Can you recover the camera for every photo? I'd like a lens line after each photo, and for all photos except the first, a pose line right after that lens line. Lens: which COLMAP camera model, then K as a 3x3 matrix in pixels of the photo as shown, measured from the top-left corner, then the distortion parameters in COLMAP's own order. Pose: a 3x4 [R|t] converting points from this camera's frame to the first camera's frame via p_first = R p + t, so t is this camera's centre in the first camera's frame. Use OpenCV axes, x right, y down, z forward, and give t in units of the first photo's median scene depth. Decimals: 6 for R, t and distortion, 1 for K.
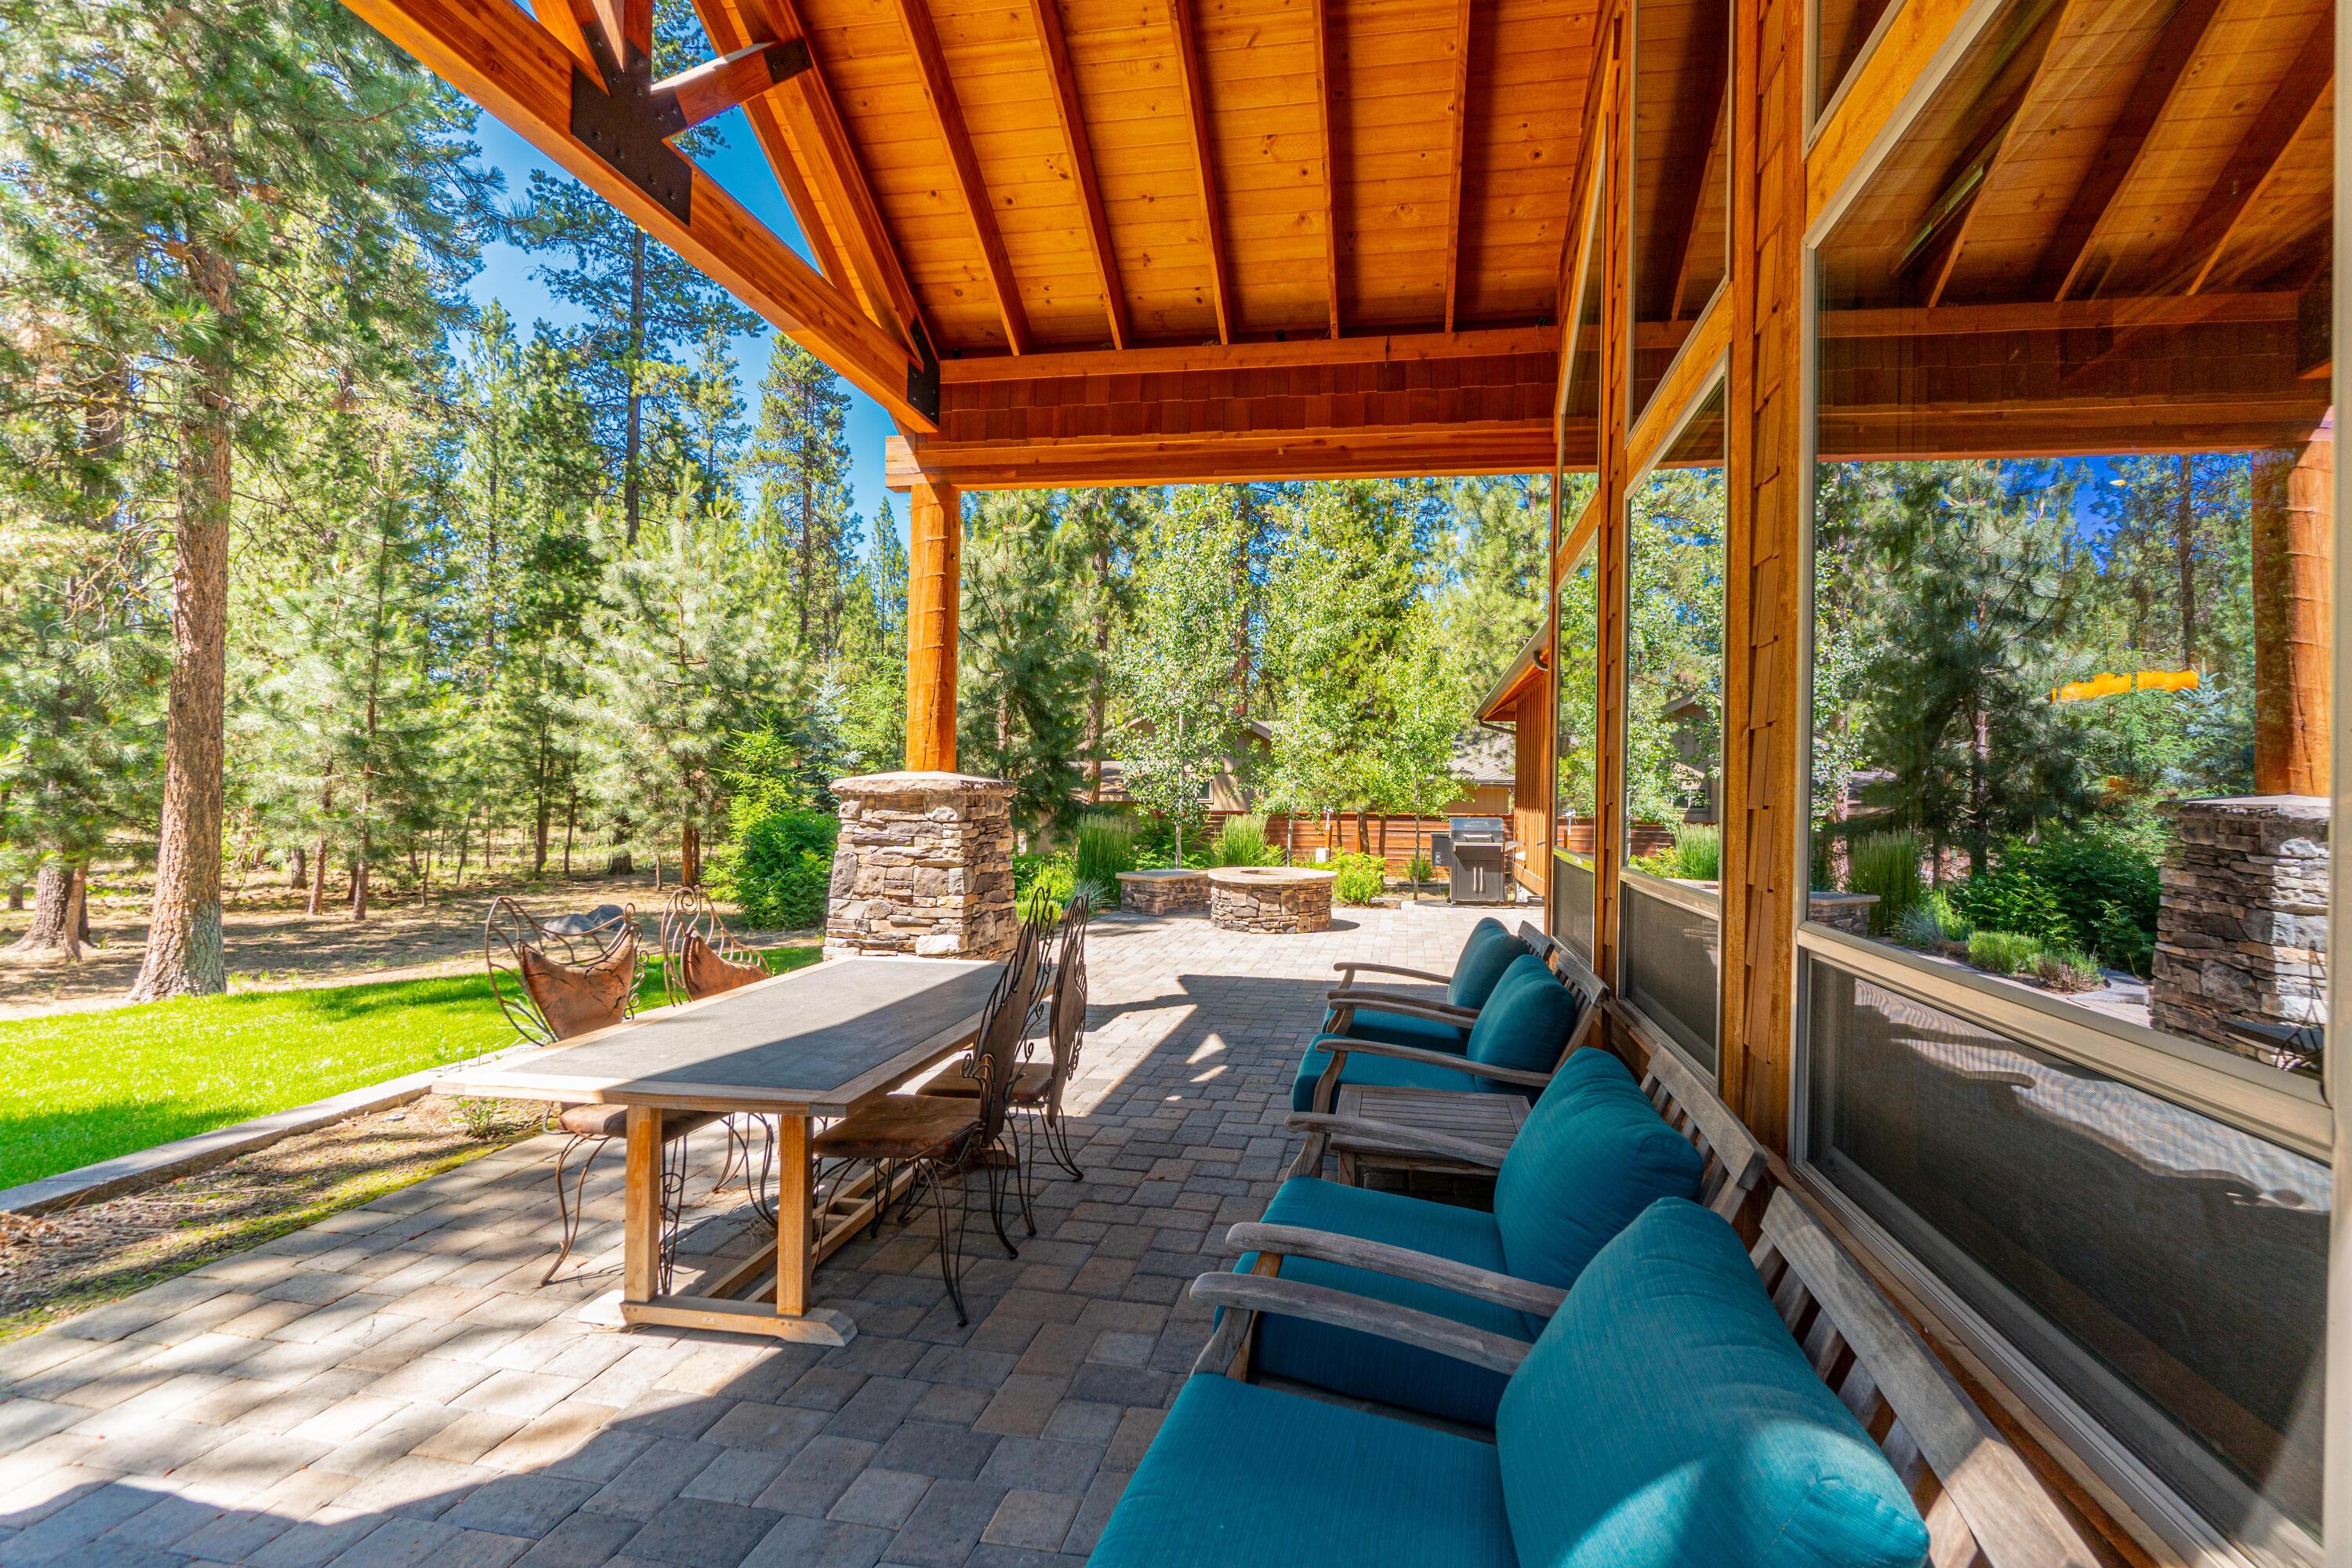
lens RADIAL K [[1054.9, 0, 1184.3], [0, 1054.9, 763.8], [0, 0, 1]] dist [-0.004342, -0.000386]
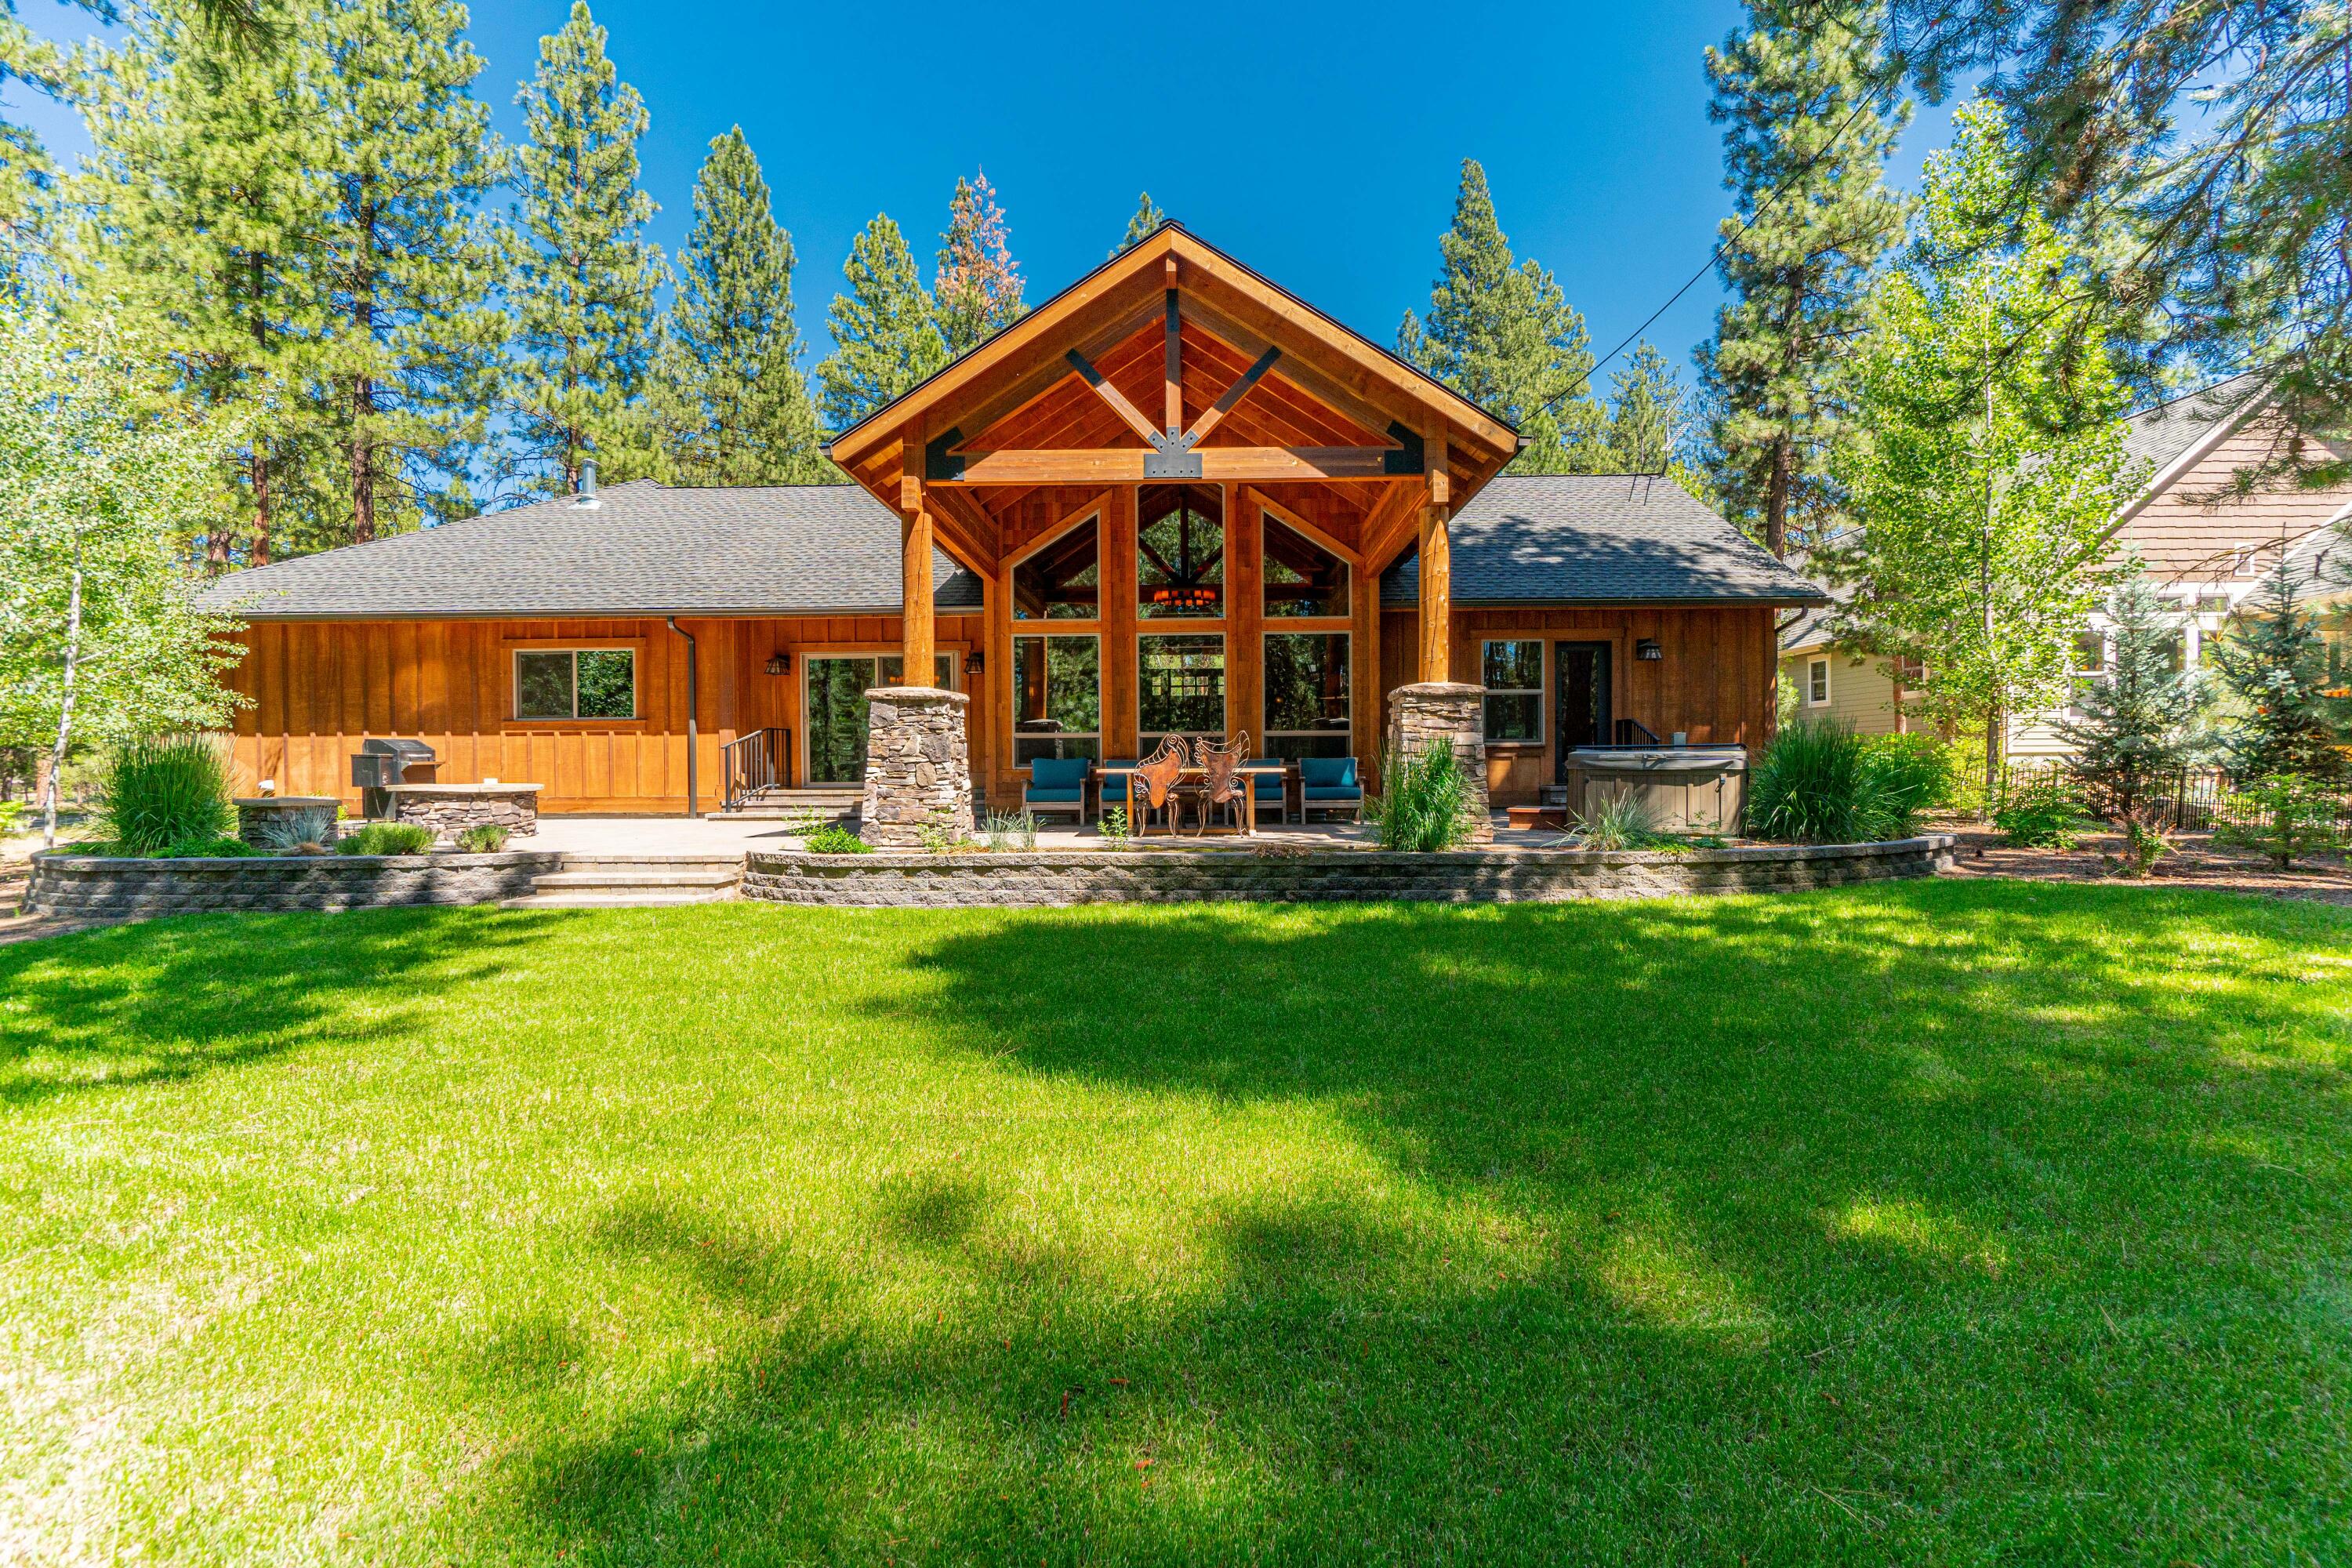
lens RADIAL K [[1006.6, 0, 1181.4], [0, 1006.6, 776.1], [0, 0, 1]] dist [-0.005096, 0.000004]
pose [[-0.195077, -0.022601, 0.980527, -1.098267], [-0.021094, 0.999600, 0.018844, 0.062636], [-0.980561, -0.017007, -0.195476, 0.528085]]
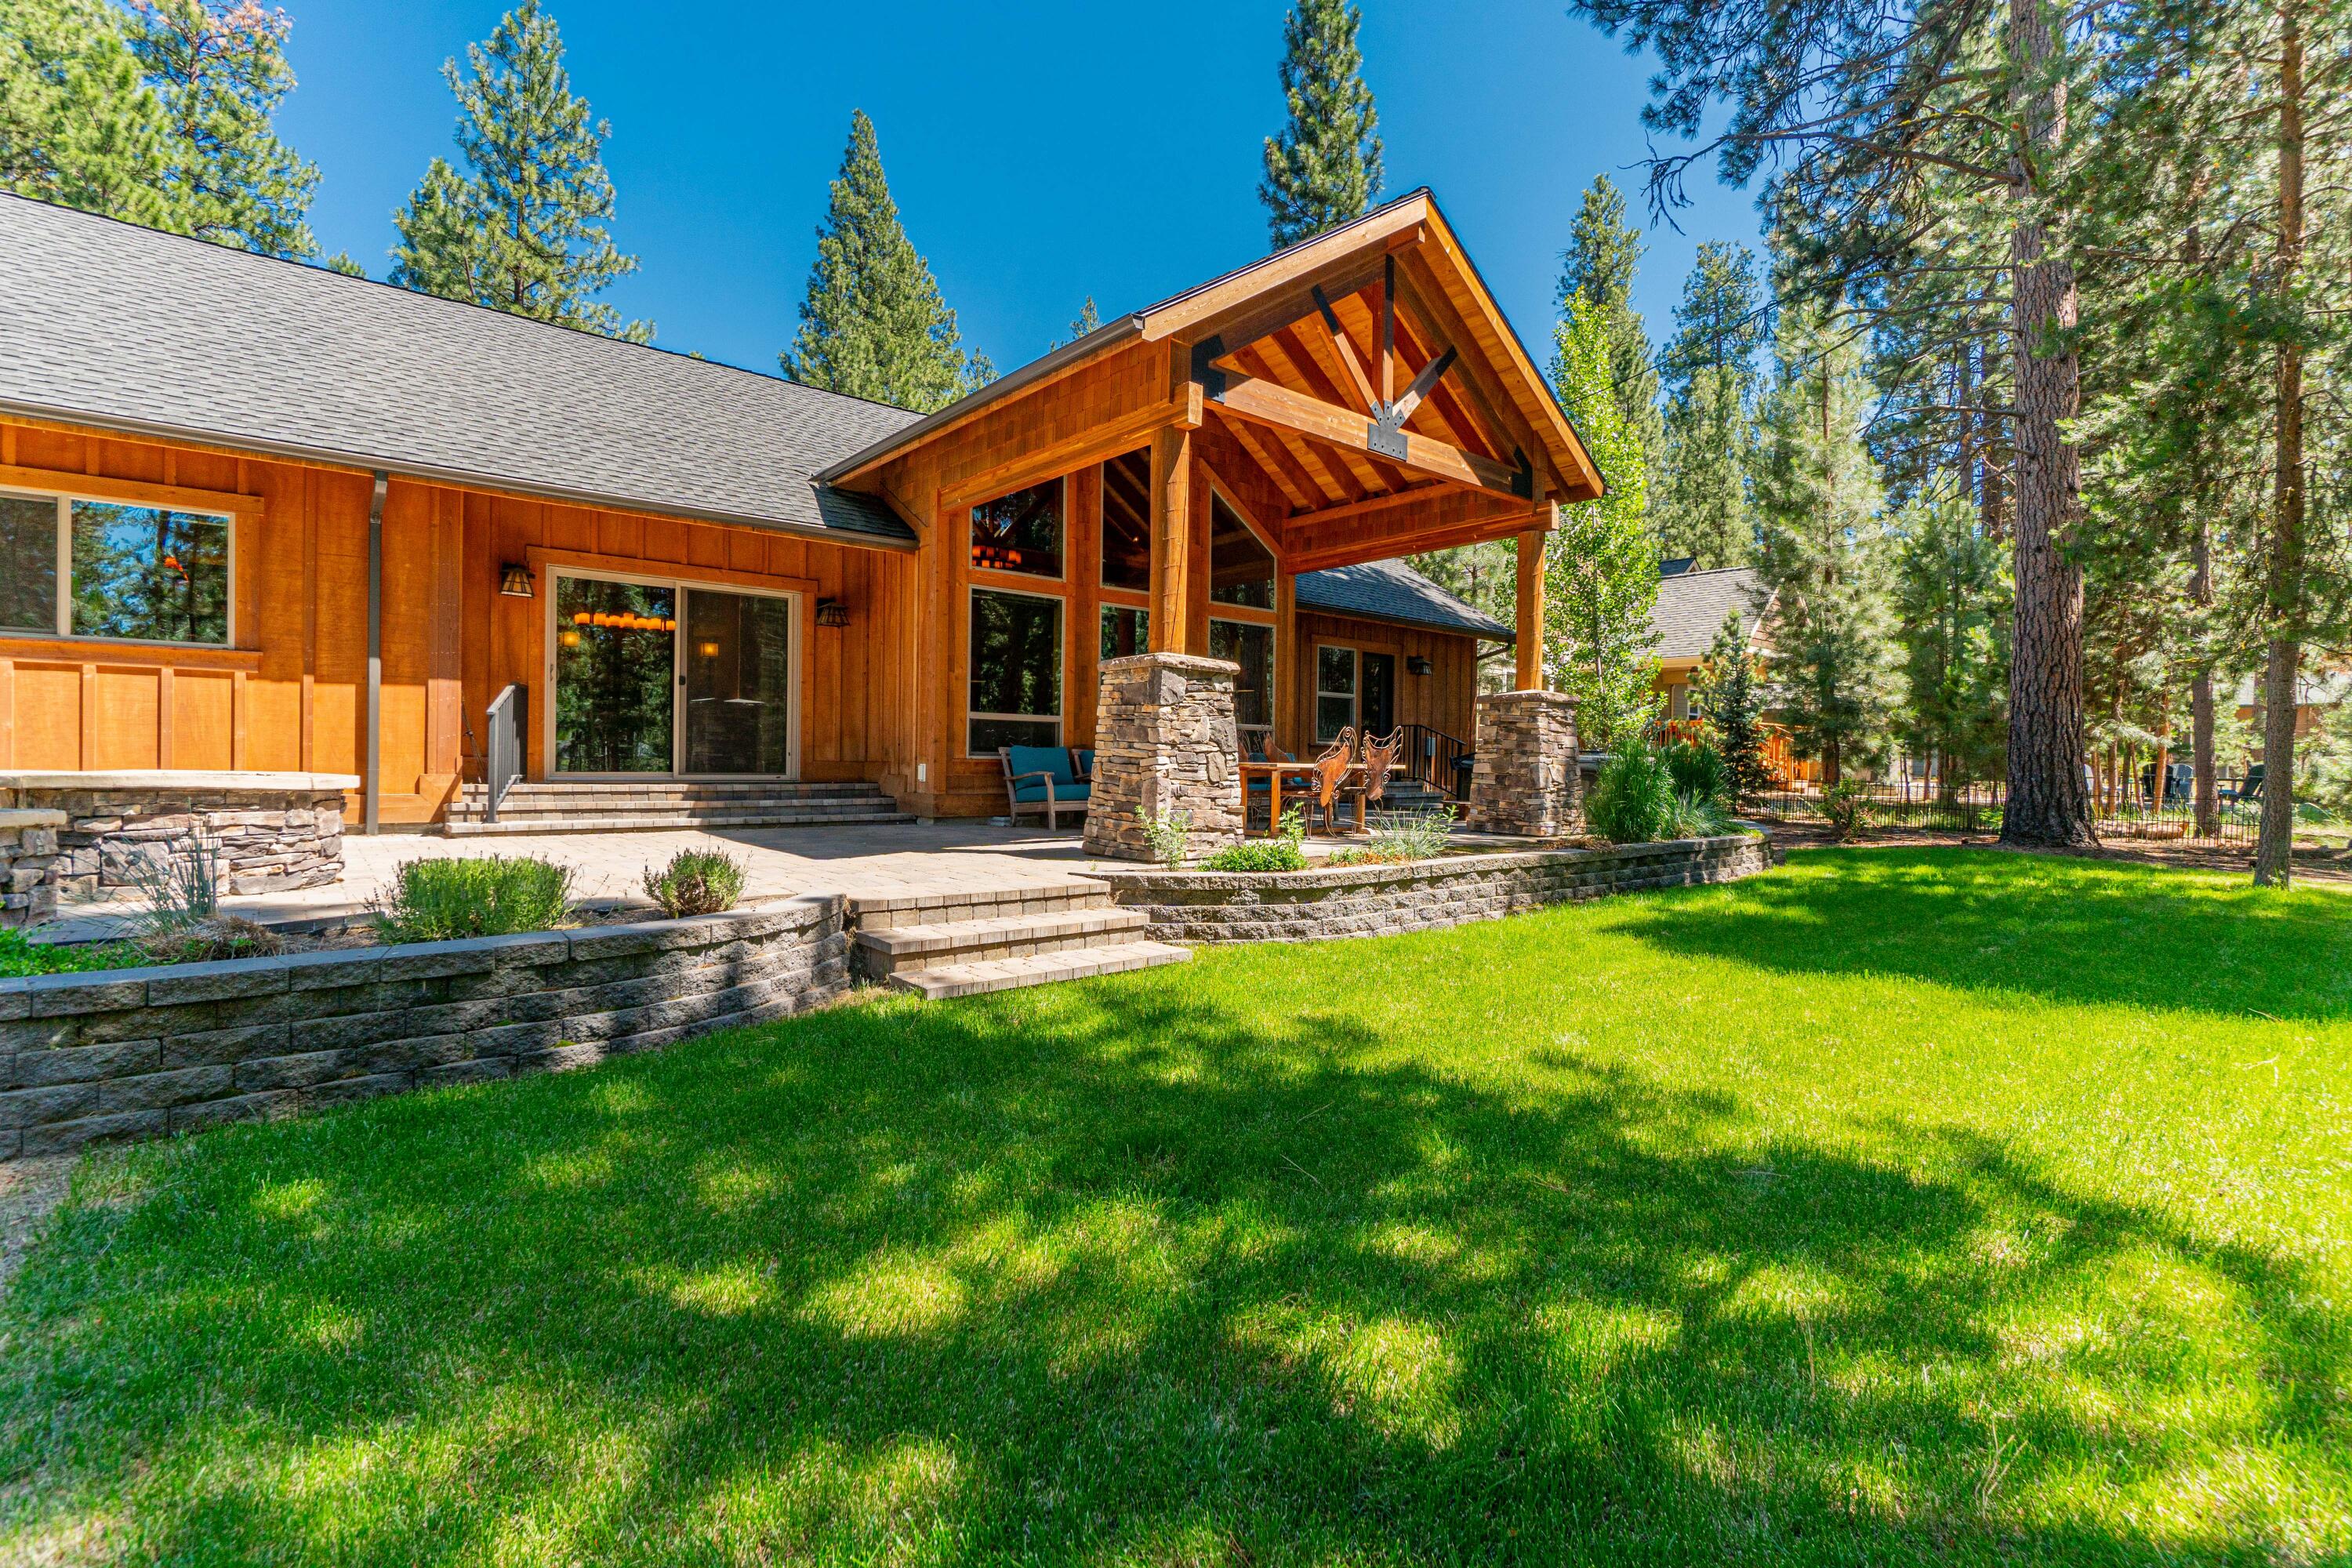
lens RADIAL K [[1054.9, 0, 1184.3], [0, 1054.9, 763.8], [0, 0, 1]] dist [-0.004342, -0.000386]
pose [[-0.796500, -0.026766, 0.604046, -0.607910], [-0.040772, 0.999123, -0.009491, 0.088232], [-0.603263, -0.032188, -0.796893, 1.175356]]
